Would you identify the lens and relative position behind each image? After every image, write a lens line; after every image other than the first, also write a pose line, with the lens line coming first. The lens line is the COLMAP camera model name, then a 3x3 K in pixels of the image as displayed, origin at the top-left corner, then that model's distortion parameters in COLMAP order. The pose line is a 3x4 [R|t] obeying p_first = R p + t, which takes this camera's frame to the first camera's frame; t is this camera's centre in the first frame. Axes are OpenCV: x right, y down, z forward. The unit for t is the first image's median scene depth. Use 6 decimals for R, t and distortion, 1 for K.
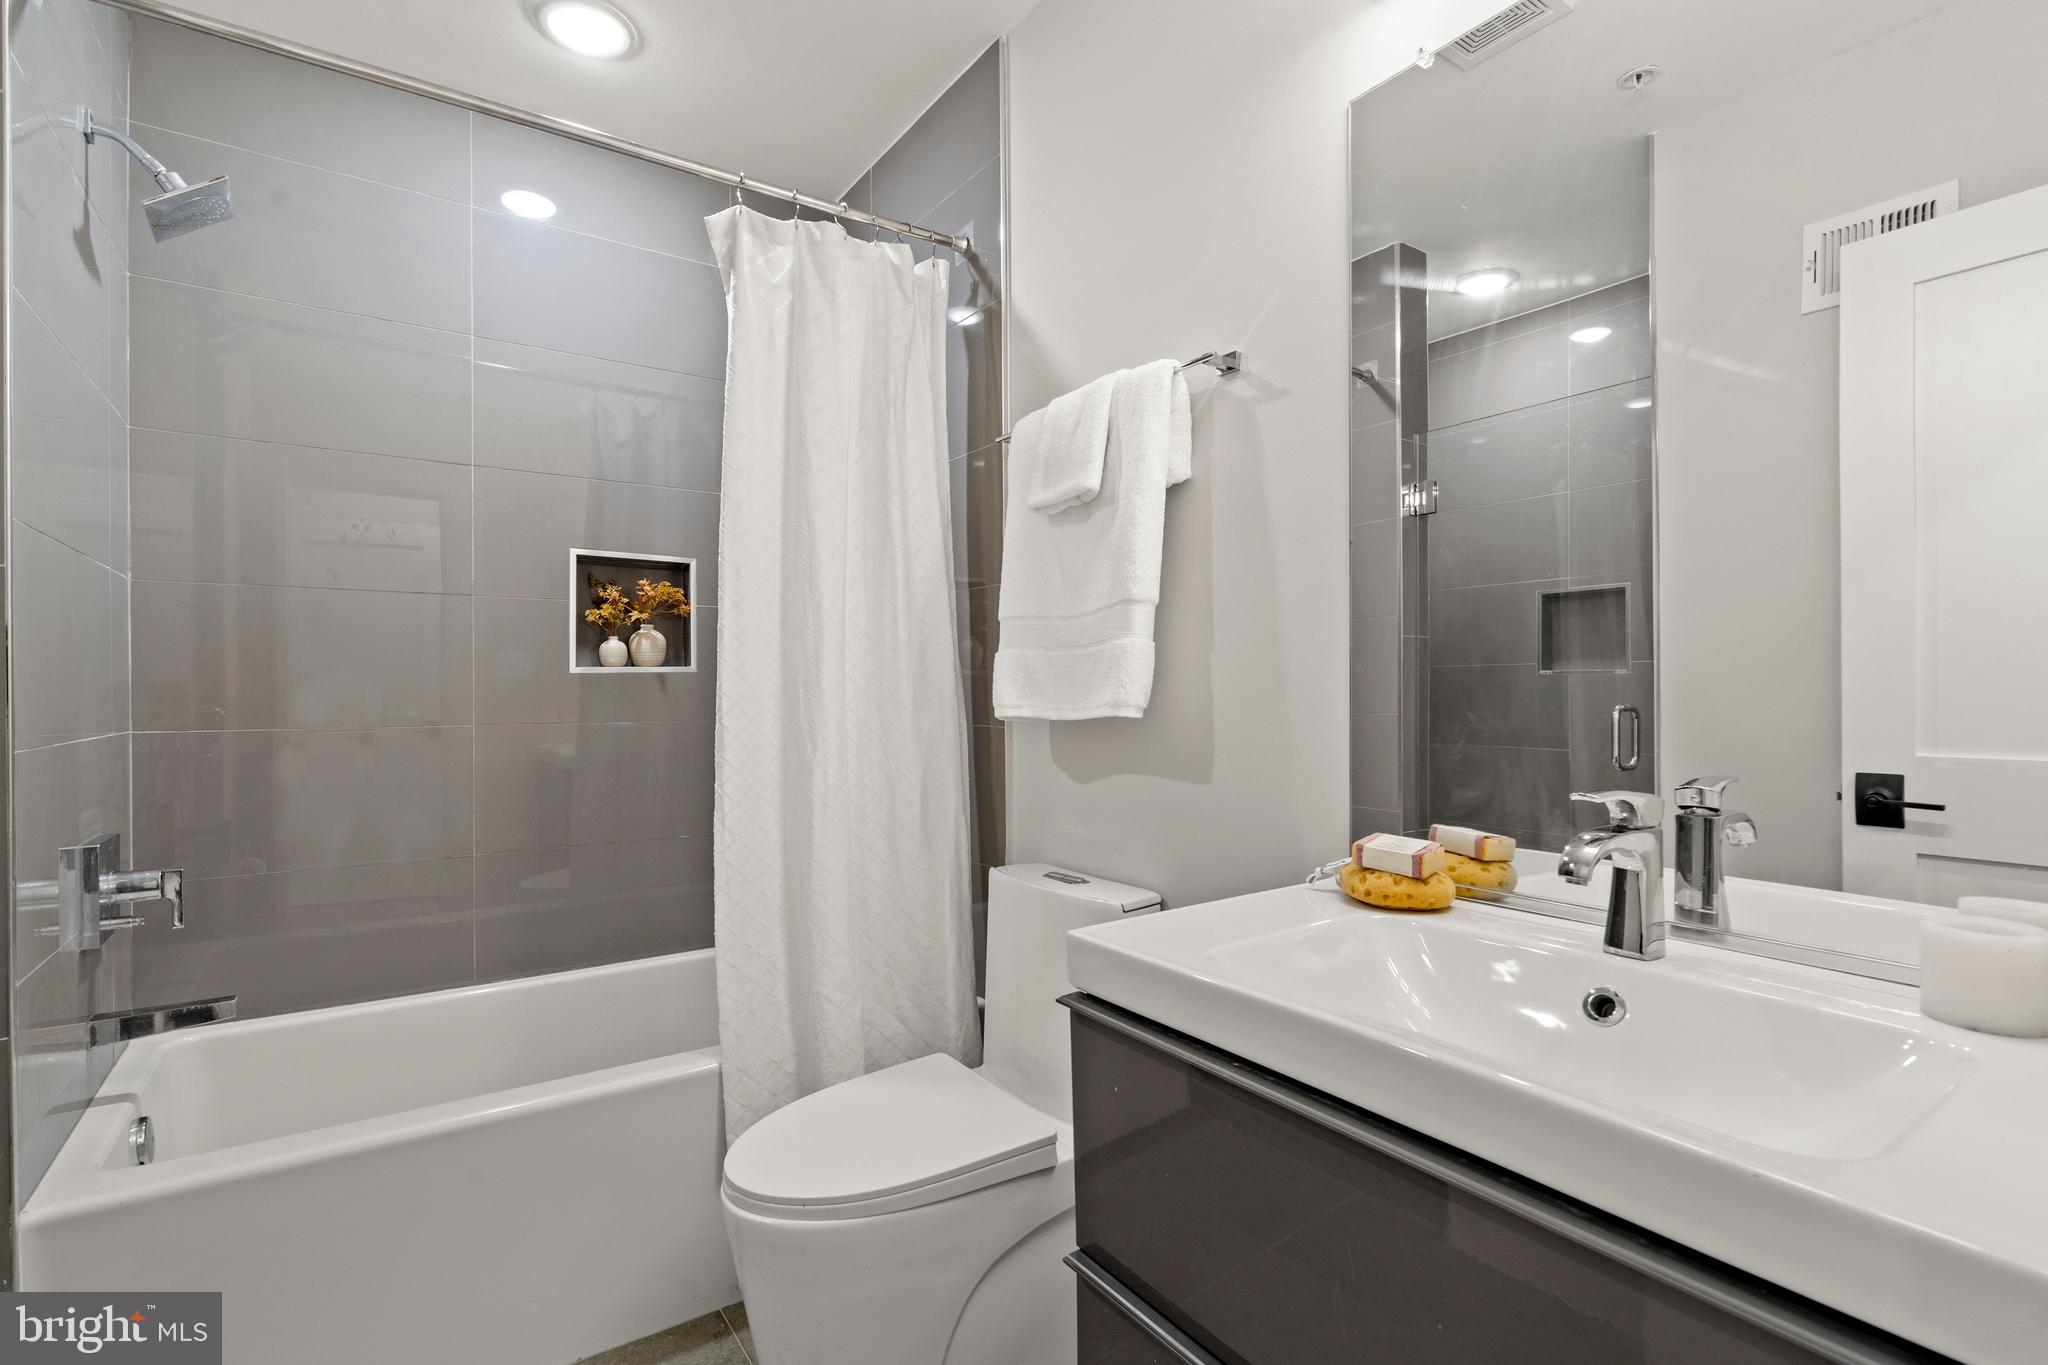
lens RADIAL K [[939.7, 0, 1064.0], [0, 939.7, 700.8], [0, 0, 1]] dist [-0.005507, 0.001760]
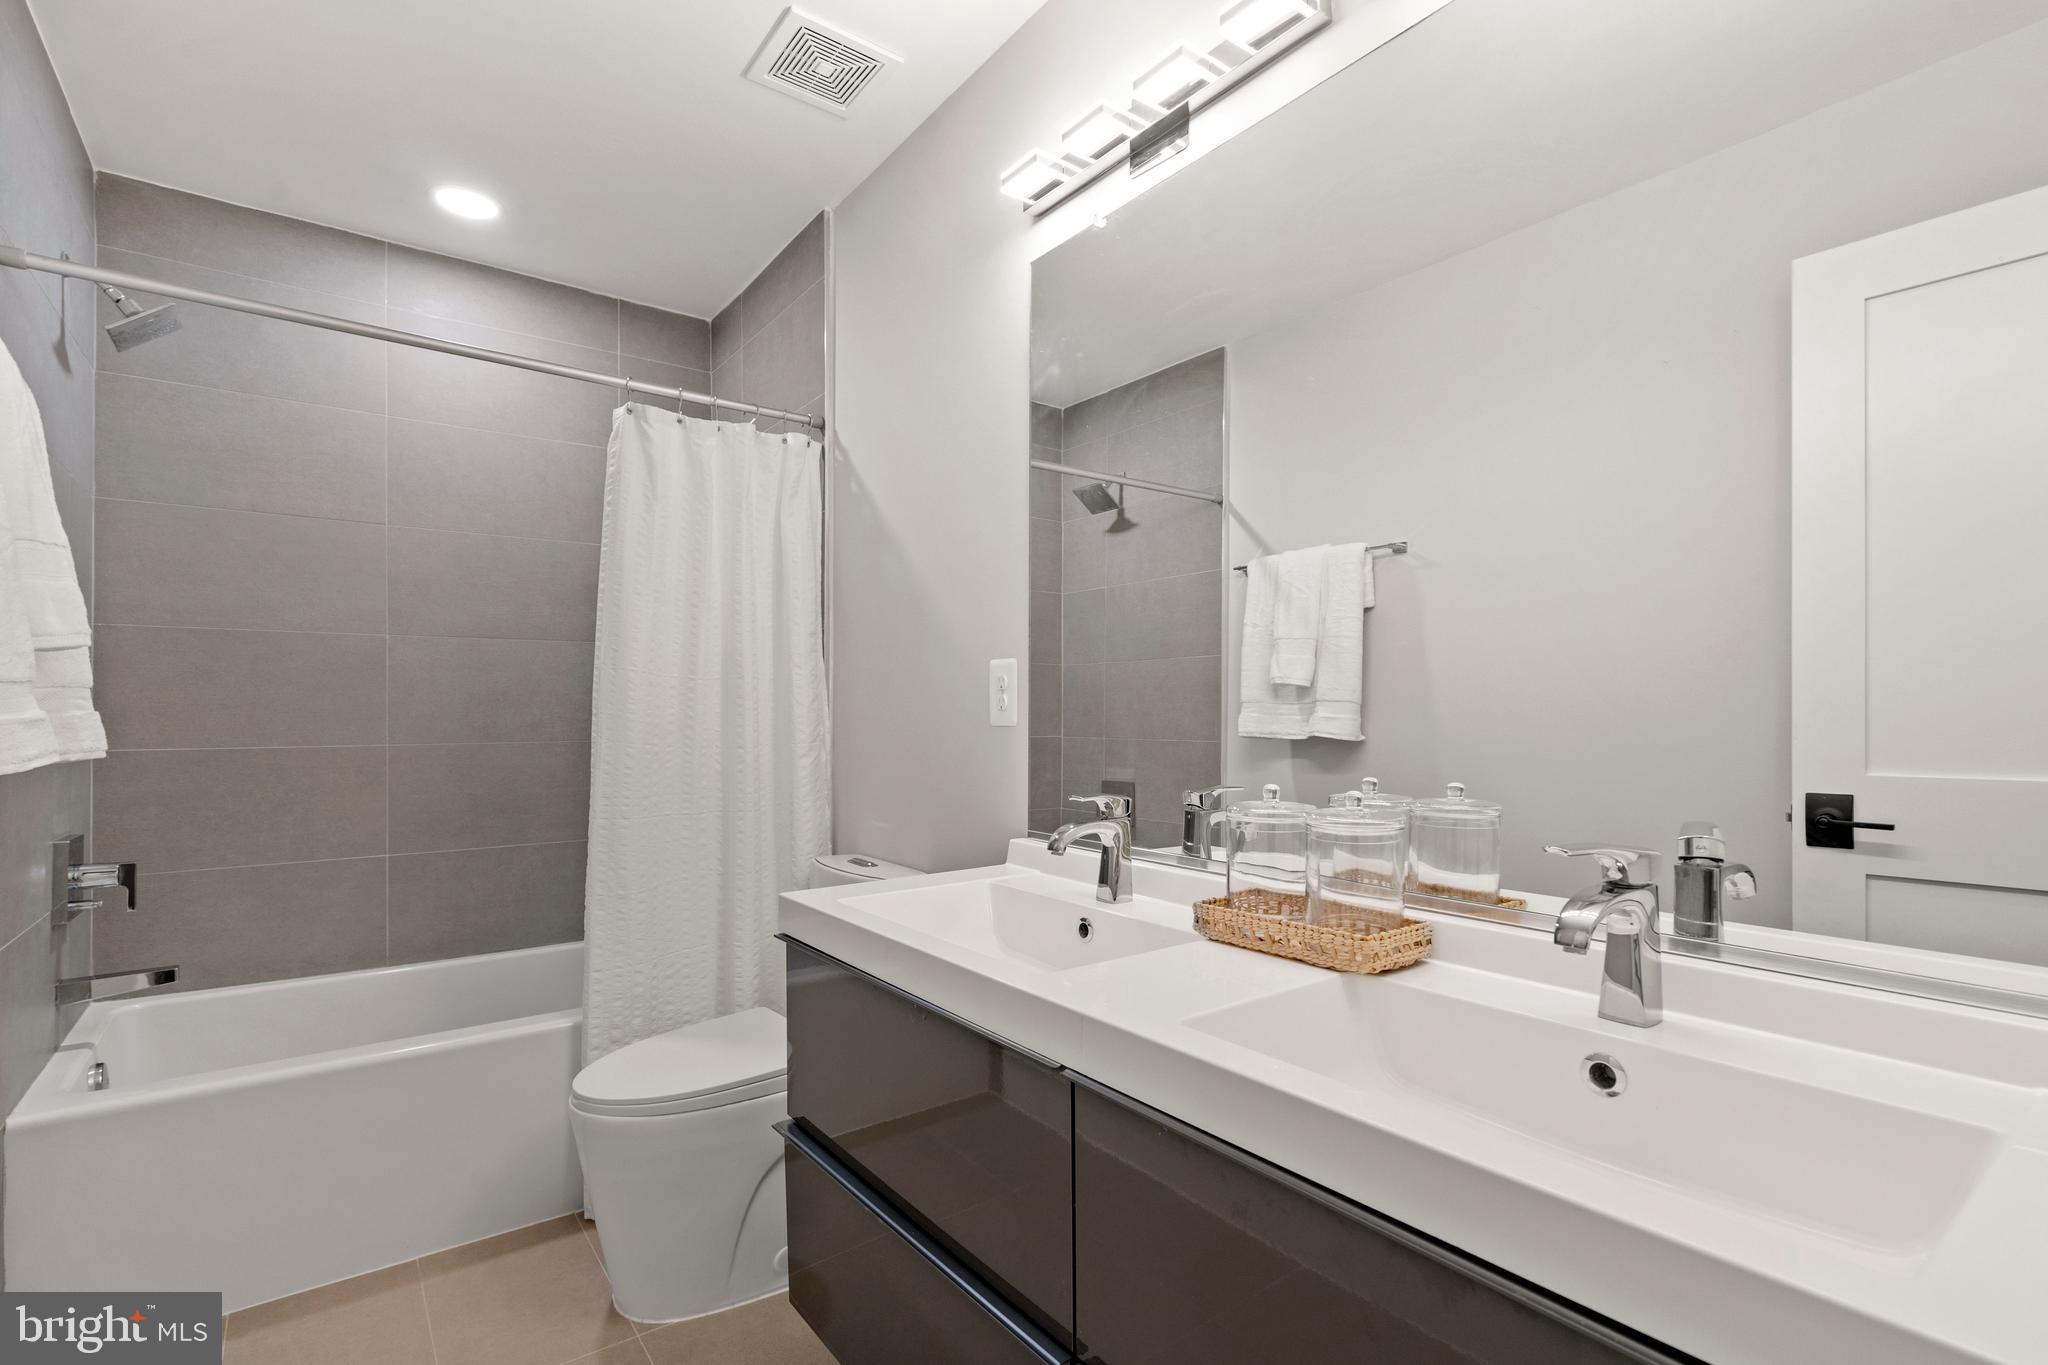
lens RADIAL K [[939.7, 0, 1040.2], [0, 939.7, 712.7], [0, 0, 1]] dist [-0.005507, 0.001760]
pose [[0.999850, 0.004480, 0.016734, 0.375491], [-0.004370, 0.999969, -0.006591, -0.014322], [-0.016763, 0.006517, 0.999838, -0.417469]]
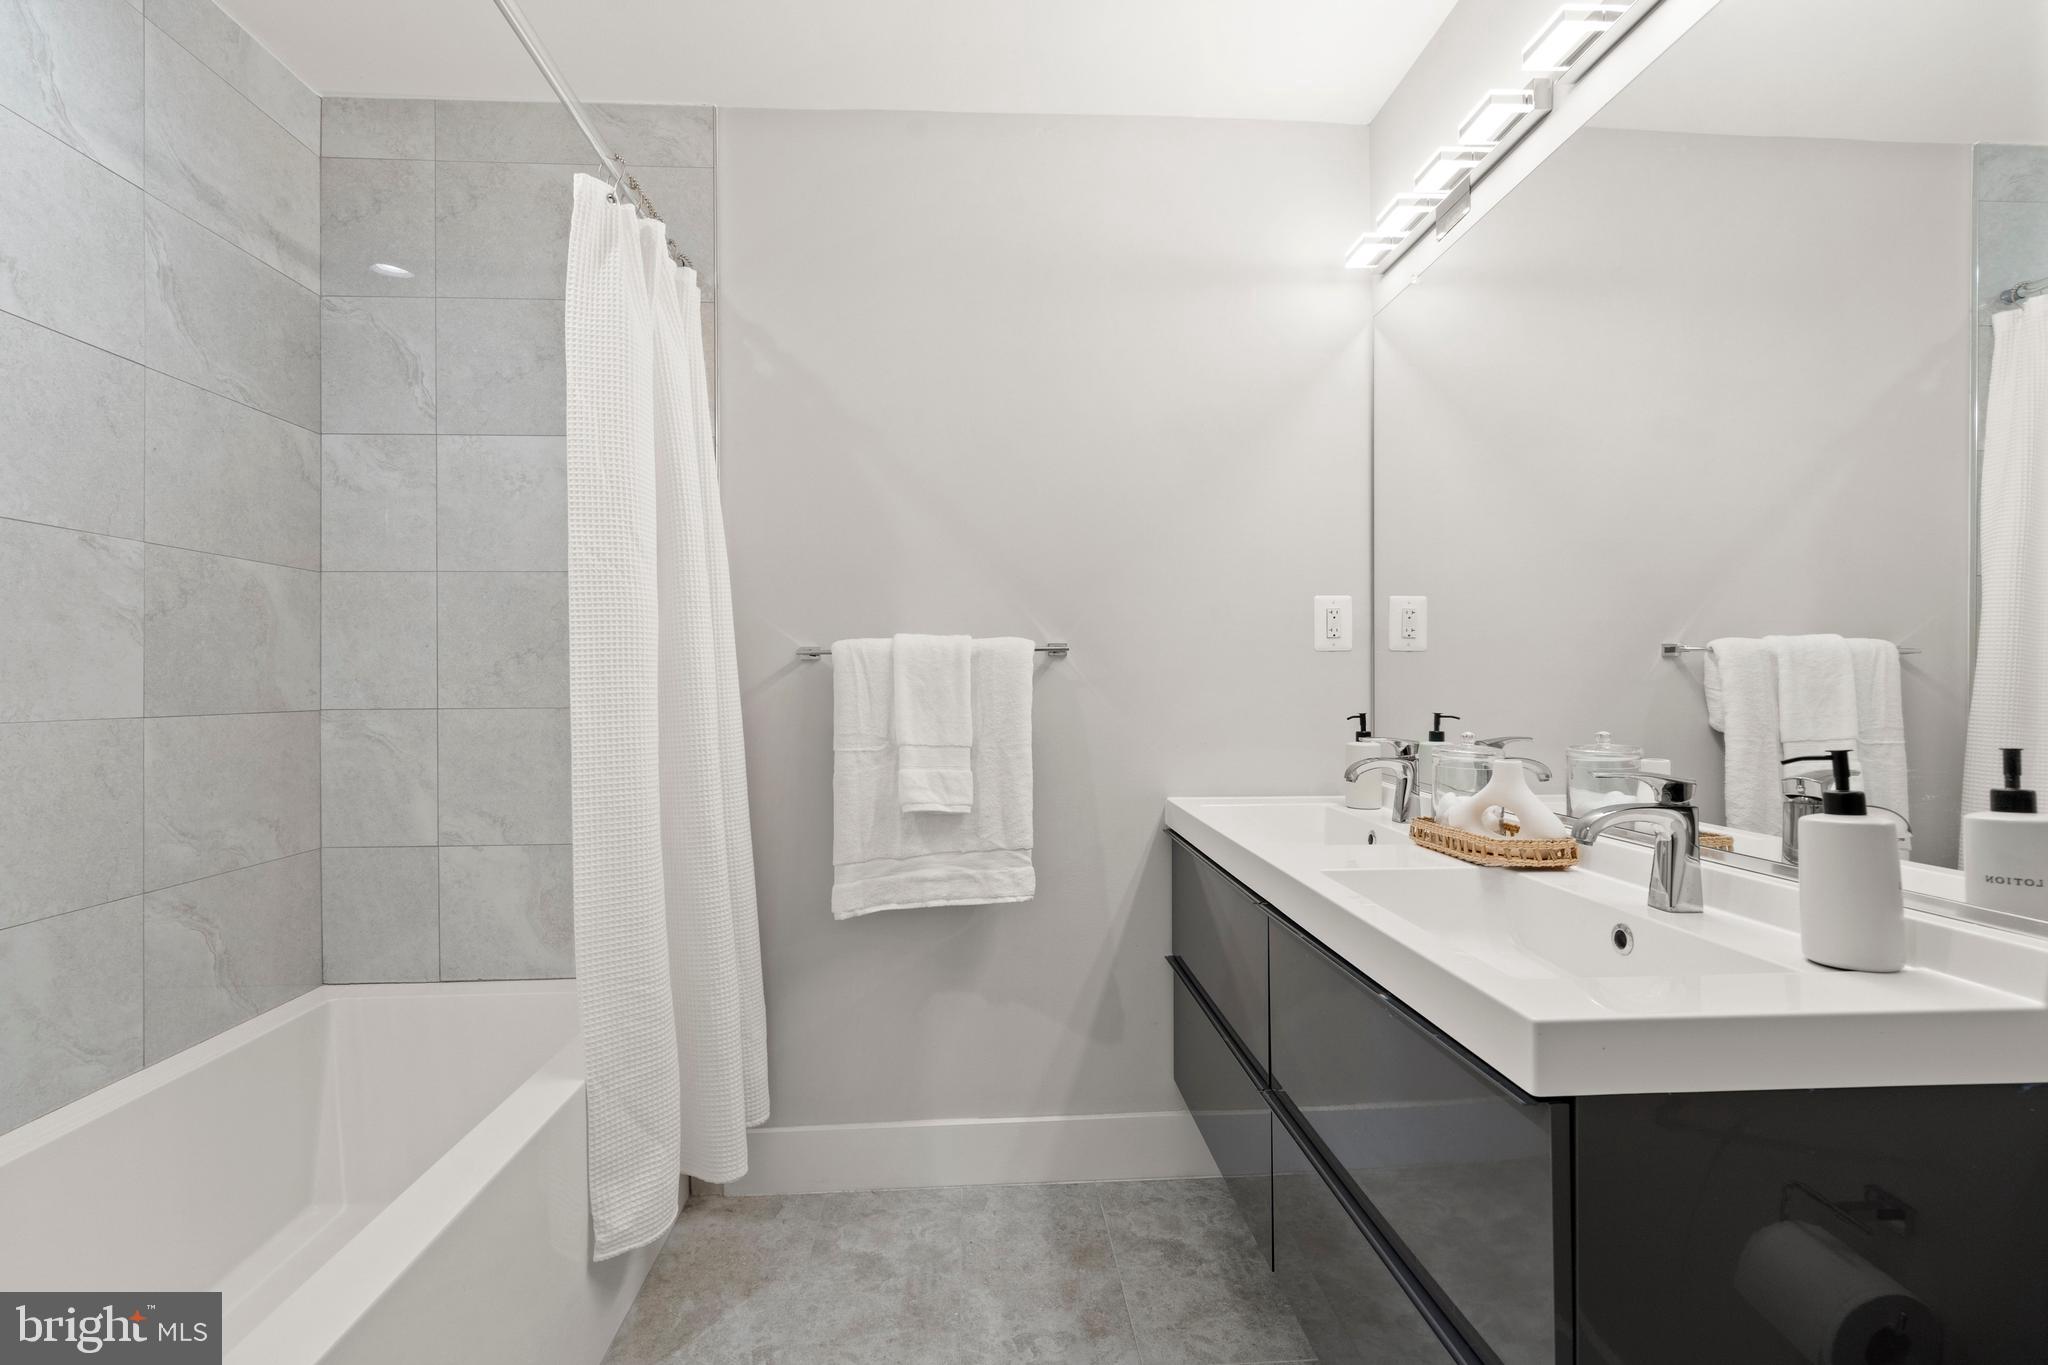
lens RADIAL K [[939.7, 0, 1014.4], [0, 939.7, 680.0], [0, 0, 1]] dist [-0.005507, 0.001760]
pose [[0.827865, -0.006386, -0.560891, 0.940314], [0.004051, 0.999977, -0.005405, -0.013369], [0.560913, 0.002202, 0.827872, -0.967229]]
